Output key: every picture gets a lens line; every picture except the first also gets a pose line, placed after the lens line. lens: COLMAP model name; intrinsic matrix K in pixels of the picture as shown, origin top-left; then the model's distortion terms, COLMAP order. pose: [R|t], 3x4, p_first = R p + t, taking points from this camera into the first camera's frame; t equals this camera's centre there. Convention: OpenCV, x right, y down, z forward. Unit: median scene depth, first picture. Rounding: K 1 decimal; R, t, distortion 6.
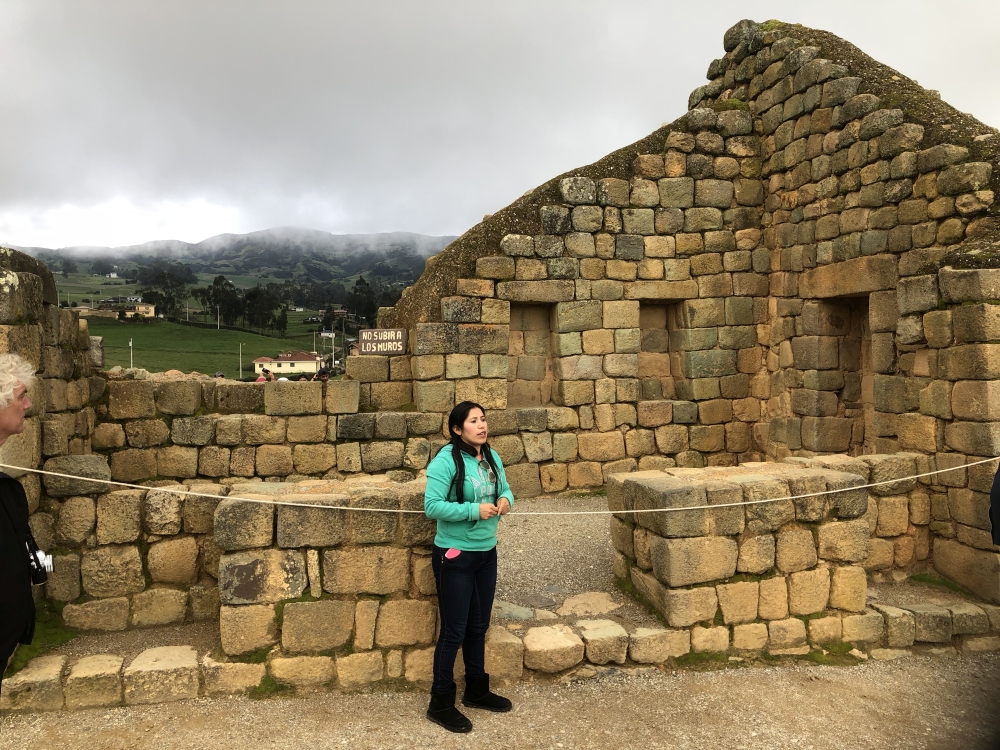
lens RADIAL K [[820.1, 0, 504.2], [0, 820.1, 371.3], [0, 0, 1]] dist [0.073533, -0.047091]
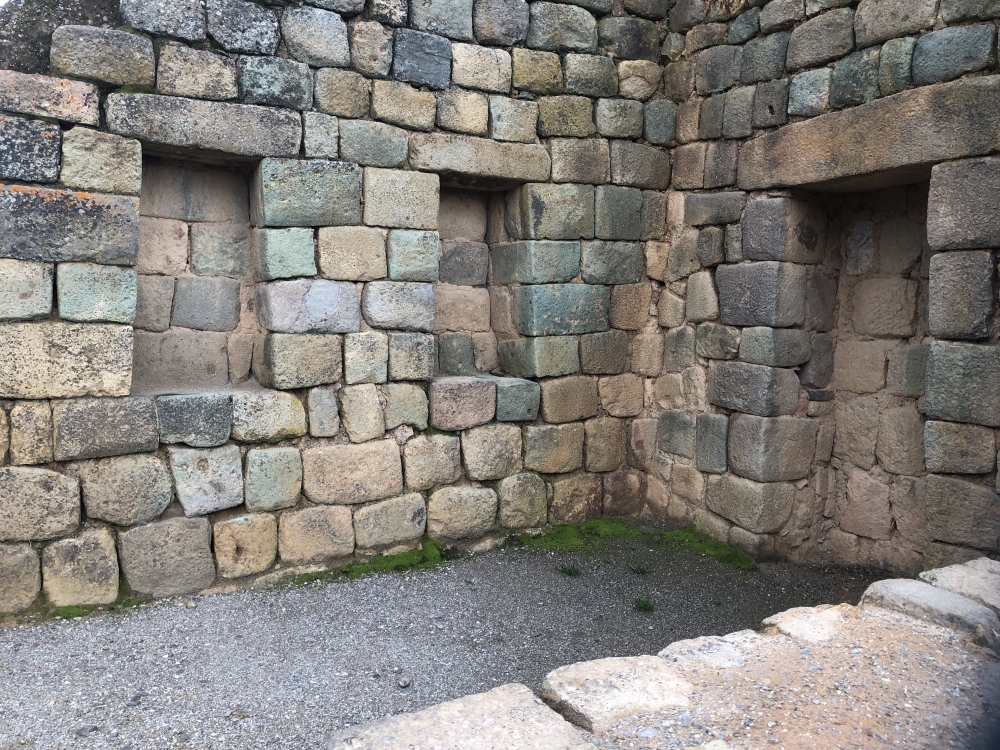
lens RADIAL K [[820.1, 0, 499.1], [0, 820.1, 369.1], [0, 0, 1]] dist [0.073533, -0.047091]
pose [[0.963818, 0.018712, 0.265903, 0.071516], [-0.033880, 0.998042, 0.052573, 0.002940], [-0.264399, -0.059679, 0.962565, 0.521288]]
